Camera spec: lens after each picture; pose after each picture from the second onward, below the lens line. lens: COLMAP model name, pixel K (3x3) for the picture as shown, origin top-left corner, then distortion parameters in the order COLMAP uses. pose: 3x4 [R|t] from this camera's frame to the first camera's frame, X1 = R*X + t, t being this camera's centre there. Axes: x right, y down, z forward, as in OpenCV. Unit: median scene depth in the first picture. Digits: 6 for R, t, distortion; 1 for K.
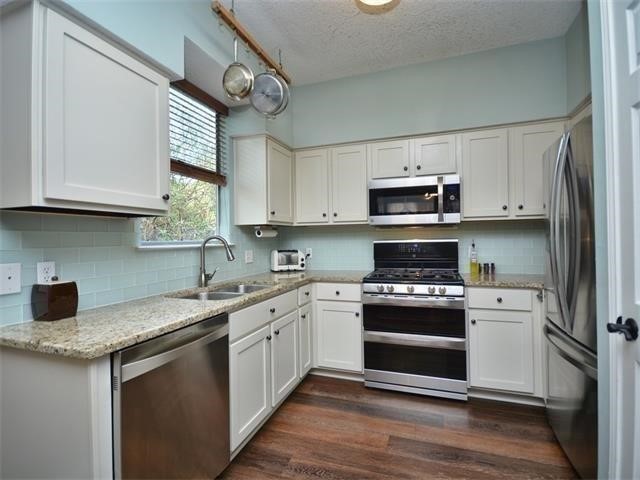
lens RADIAL K [[312.7, 0, 322.2], [0, 312.7, 238.5], [0, 0, 1]] dist [-0.001013, -0.009208]
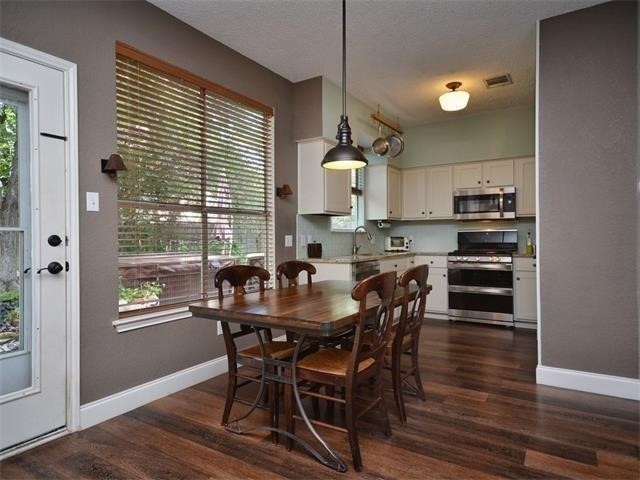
lens RADIAL K [[384.9, 0, 320.0], [0, 384.9, 238.8], [0, 0, 1]] dist [-0.003928, 0.000958]
pose [[0.973530, 0.008197, -0.228412, -0.058652], [-0.007323, 0.999962, 0.004674, 0.049278], [0.228441, -0.002877, 0.973553, -1.038615]]
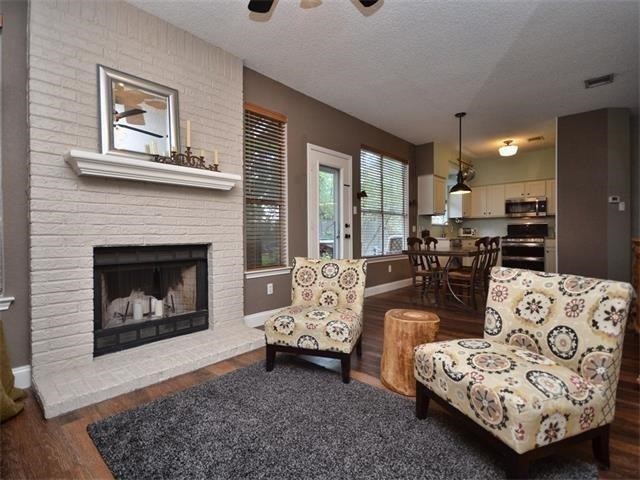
lens RADIAL K [[312.7, 0, 320.6], [0, 312.7, 236.9], [0, 0, 1]] dist [-0.001013, -0.009208]
pose [[0.921000, 0.010034, -0.389433, -0.254743], [-0.006795, 0.999930, 0.009694, 0.107161], [0.389503, -0.006282, 0.921004, -2.013058]]
